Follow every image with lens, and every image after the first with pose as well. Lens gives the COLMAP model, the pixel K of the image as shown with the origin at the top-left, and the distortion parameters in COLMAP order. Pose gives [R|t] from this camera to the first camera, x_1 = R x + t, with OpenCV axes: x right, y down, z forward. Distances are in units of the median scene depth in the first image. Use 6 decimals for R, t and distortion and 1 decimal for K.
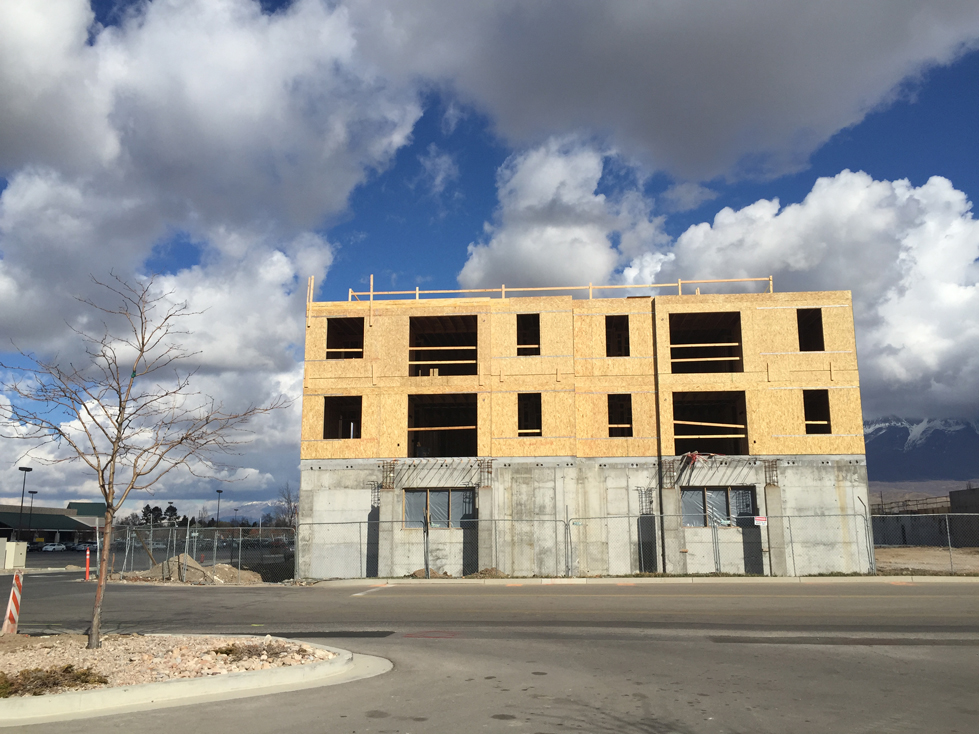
lens RADIAL K [[824.3, 0, 489.5], [0, 824.3, 367.0], [0, 0, 1]] dist [0.035546, 0.000559]
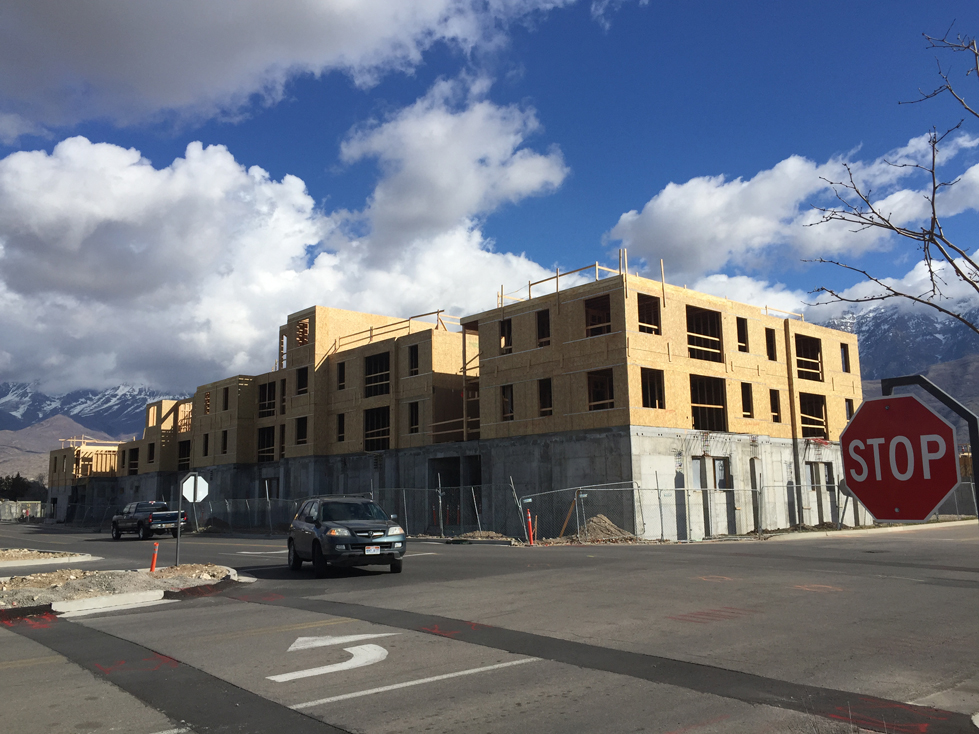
lens RADIAL K [[841.0, 0, 489.5], [0, 841.0, 367.0], [0, 0, 1]] dist [0.098796, -0.137982]
pose [[0.690669, 0.105718, 0.715402, -1.107961], [-0.133726, 0.990867, -0.017323, 0.080049], [-0.710700, -0.083704, 0.698498, 0.380888]]
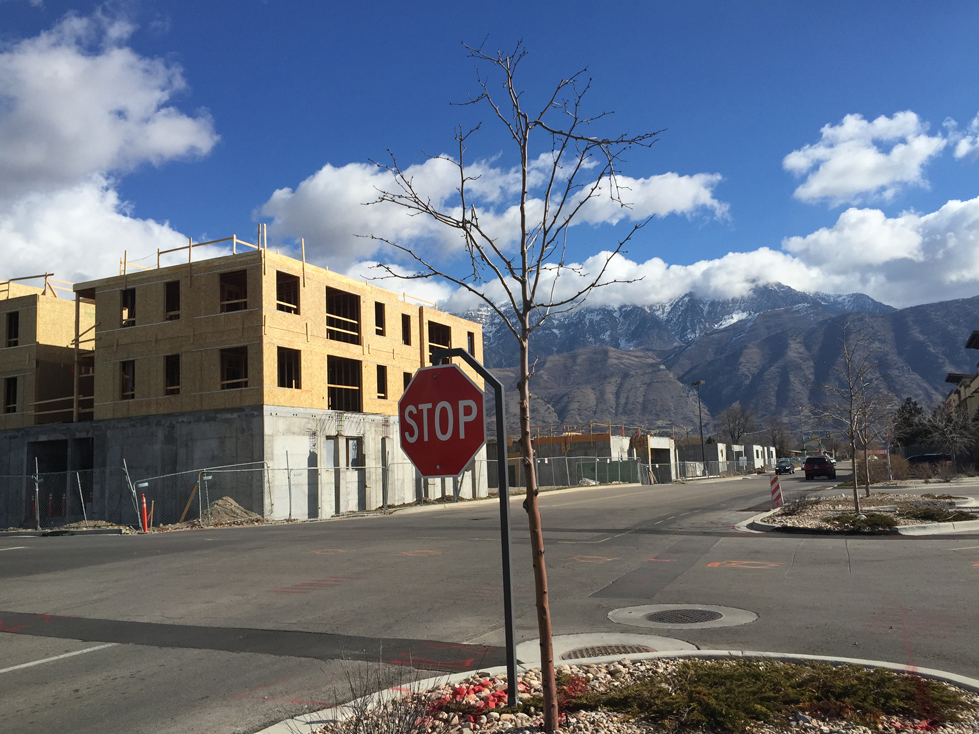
lens RADIAL K [[845.8, 0, 489.5], [0, 845.8, 367.0], [0, 0, 1]] dist [0.094953, -0.127935]
pose [[0.350172, 0.106259, 0.930639, -1.101415], [-0.150336, 0.987040, -0.056132, 0.081488], [-0.924543, -0.120252, 0.361608, 0.360119]]
